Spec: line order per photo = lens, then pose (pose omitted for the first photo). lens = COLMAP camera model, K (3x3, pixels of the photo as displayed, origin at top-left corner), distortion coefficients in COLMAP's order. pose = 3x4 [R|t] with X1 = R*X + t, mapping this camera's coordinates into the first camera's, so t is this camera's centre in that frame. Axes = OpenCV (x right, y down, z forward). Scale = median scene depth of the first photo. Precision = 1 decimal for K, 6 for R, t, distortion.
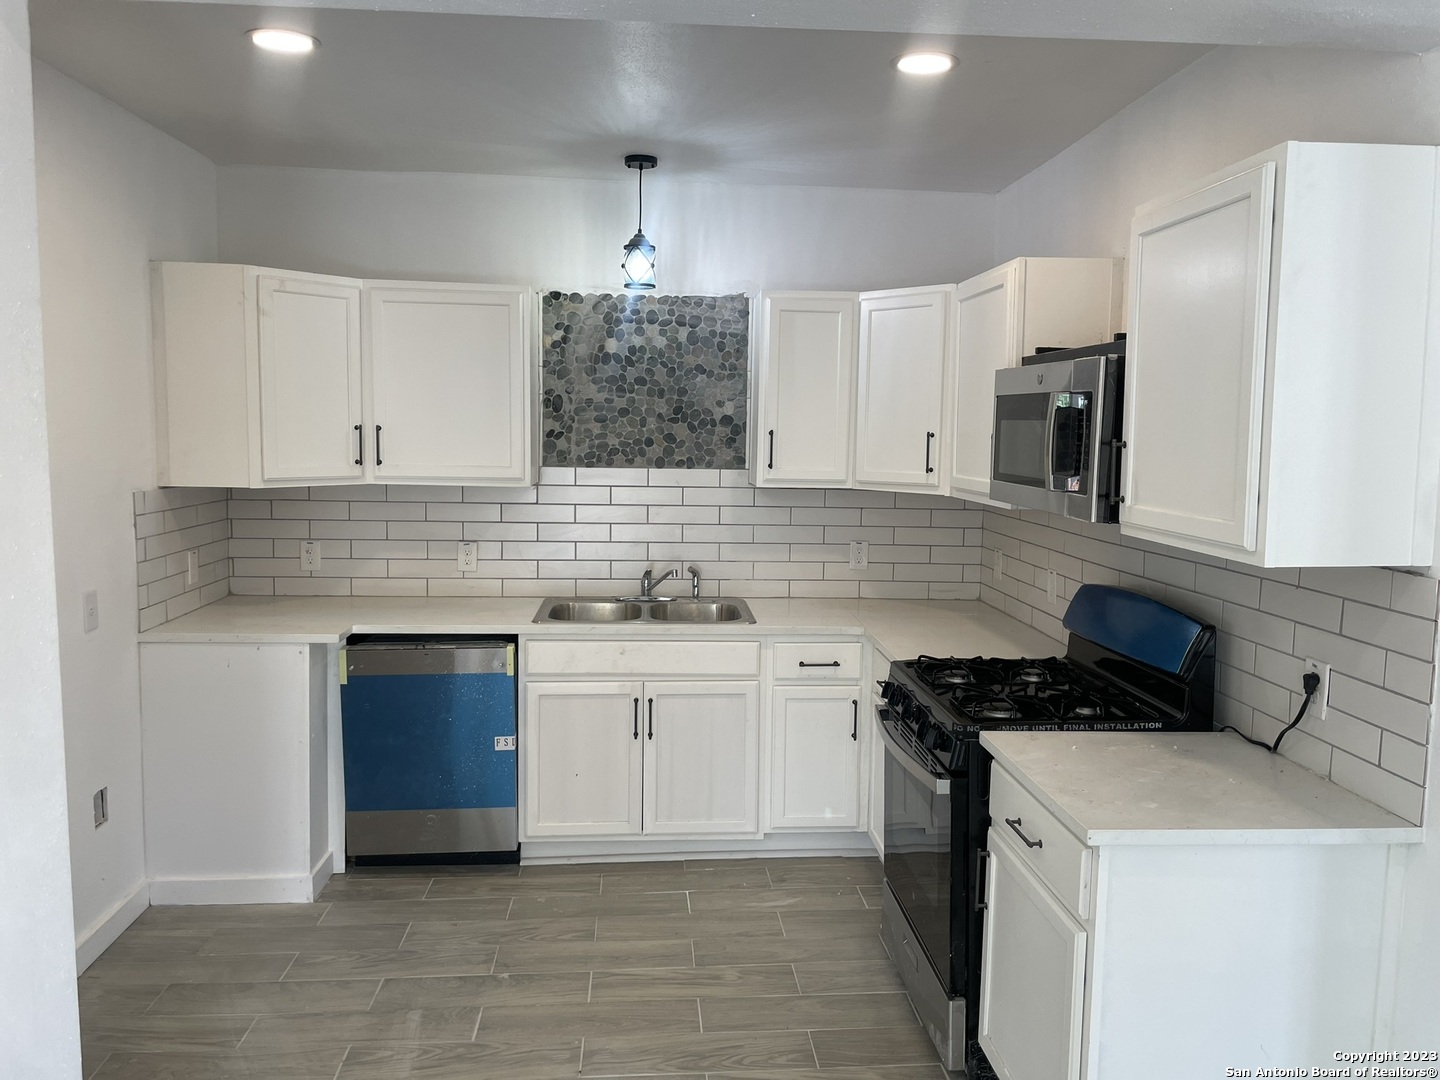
lens RADIAL K [[1092.0, 0, 736.8], [0, 1092.0, 534.3], [0, 0, 1]] dist [0.077895, -0.104291]
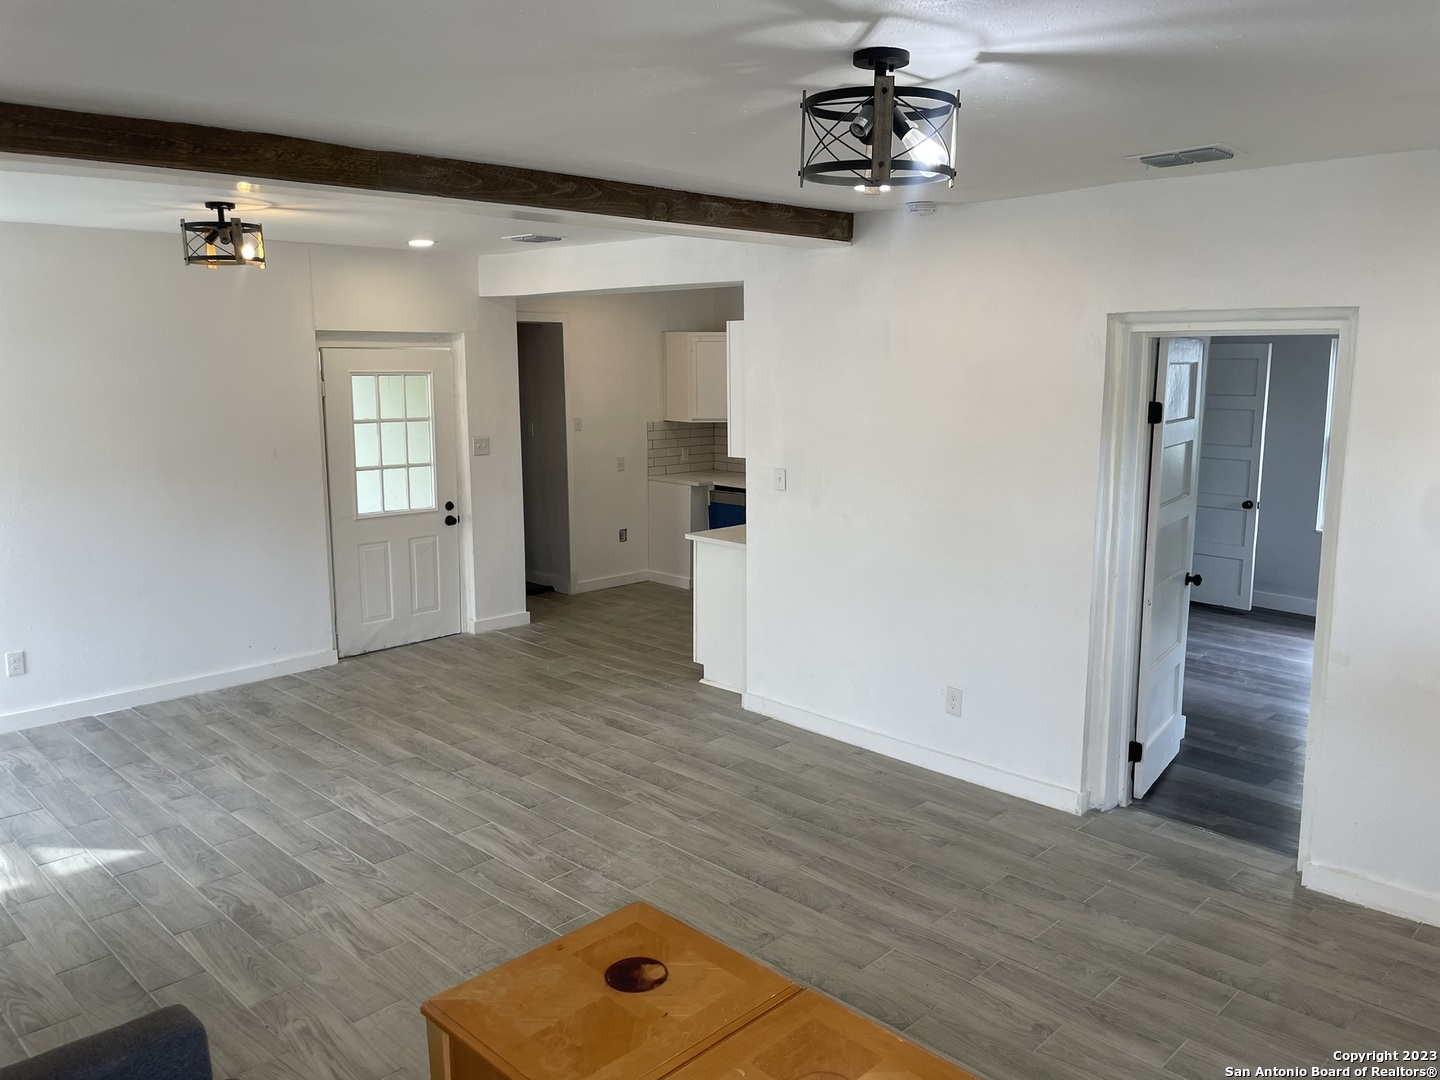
lens RADIAL K [[1092.0, 0, 733.4], [0, 1092.0, 534.2], [0, 0, 1]] dist [0.077895, -0.104291]
pose [[0.657502, 0.108168, -0.745648, 1.334779], [-0.065913, 0.994105, 0.086089, -0.008937], [0.750564, -0.007456, 0.660755, -0.491120]]
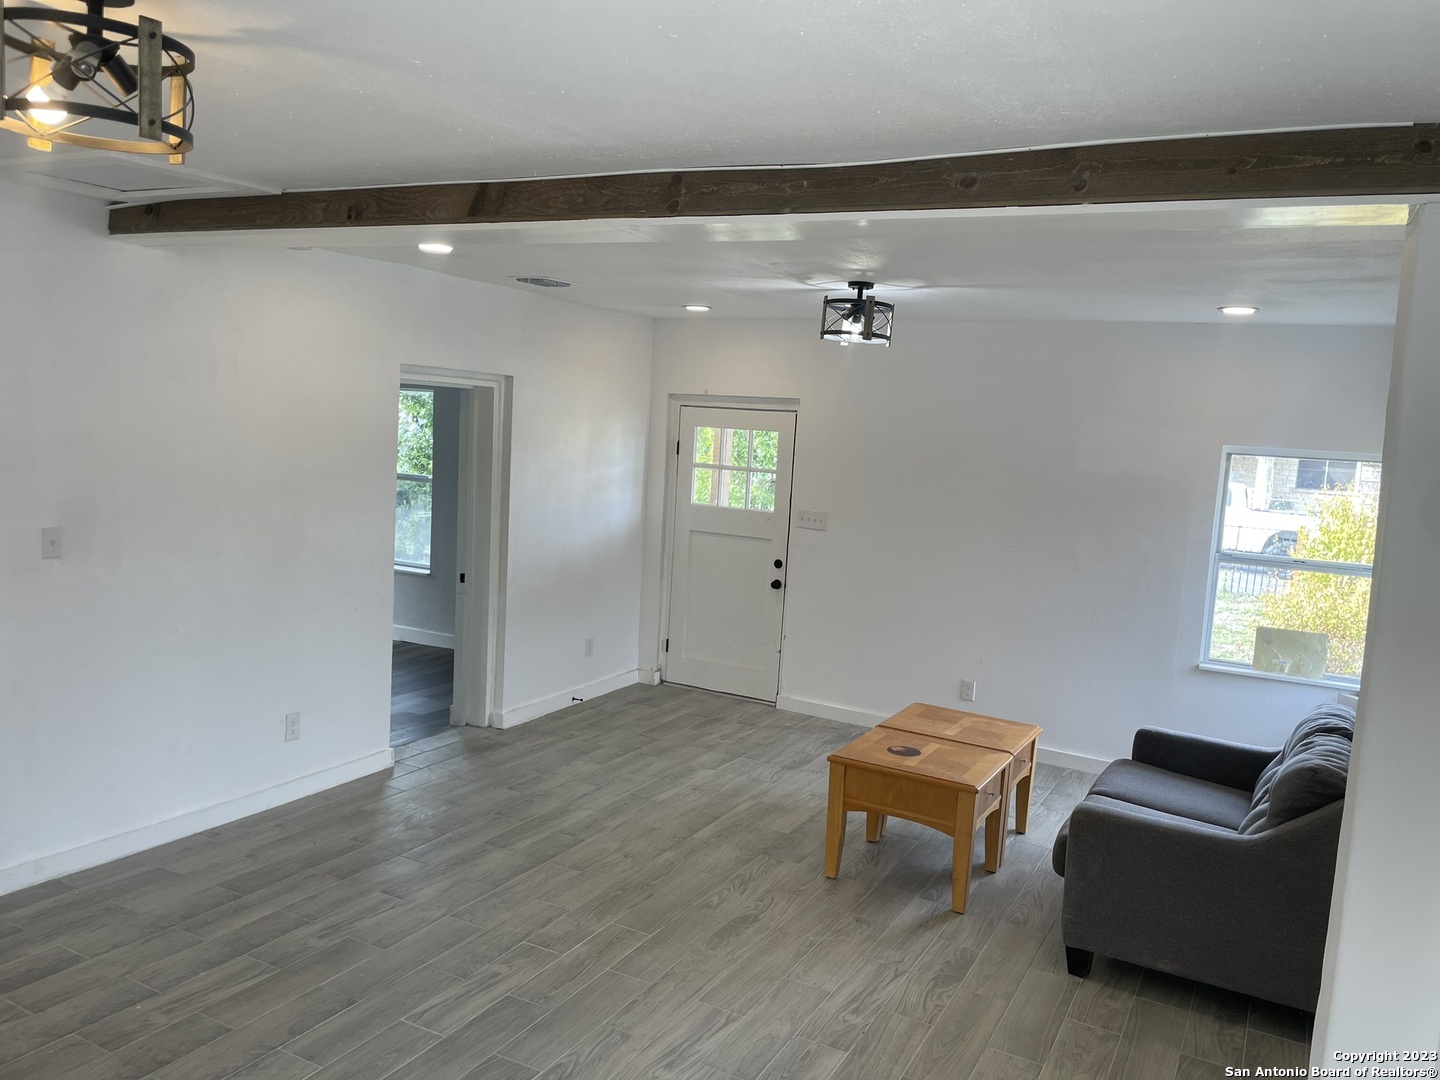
lens RADIAL K [[1092.0, 0, 737.0], [0, 1092.0, 538.5], [0, 0, 1]] dist [0.077895, -0.104291]
pose [[0.535116, -0.072188, 0.841689, -0.139019], [0.033584, 0.997373, 0.064189, -0.010828], [-0.844111, -0.006081, 0.536134, -0.593021]]
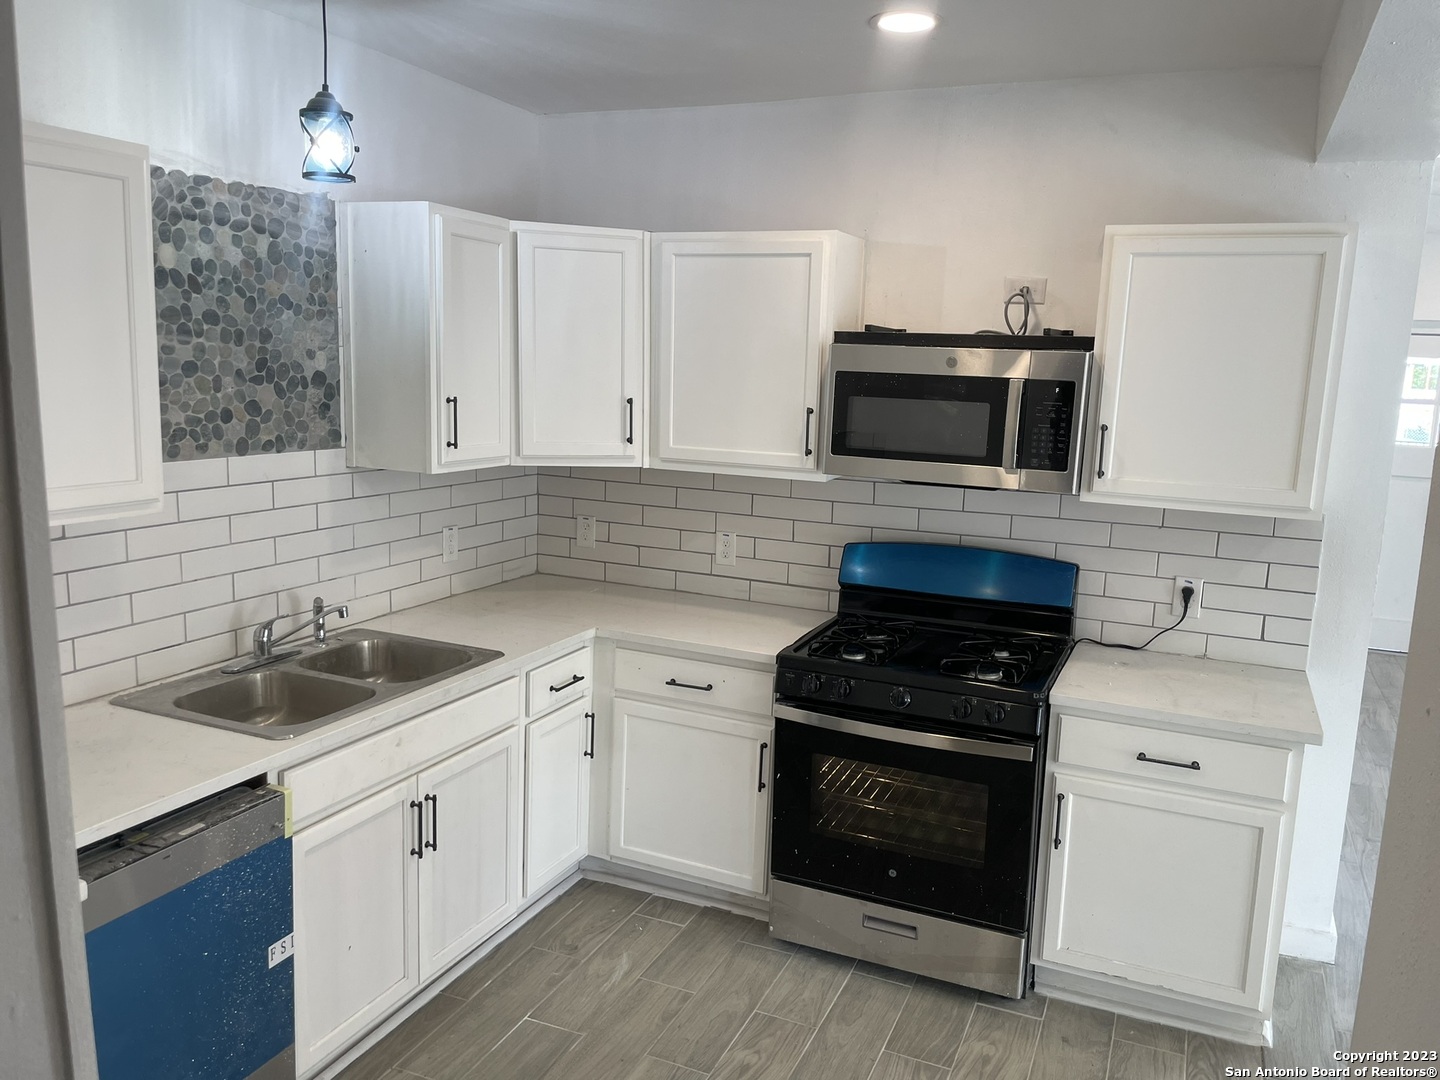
lens RADIAL K [[1092.0, 0, 745.7], [0, 1092.0, 538.6], [0, 0, 1]] dist [0.077895, -0.104291]
pose [[0.470832, -0.143236, 0.870517, -0.542123], [0.058255, 0.989626, 0.131325, -0.086589], [-0.880297, -0.011120, 0.474292, 0.466915]]
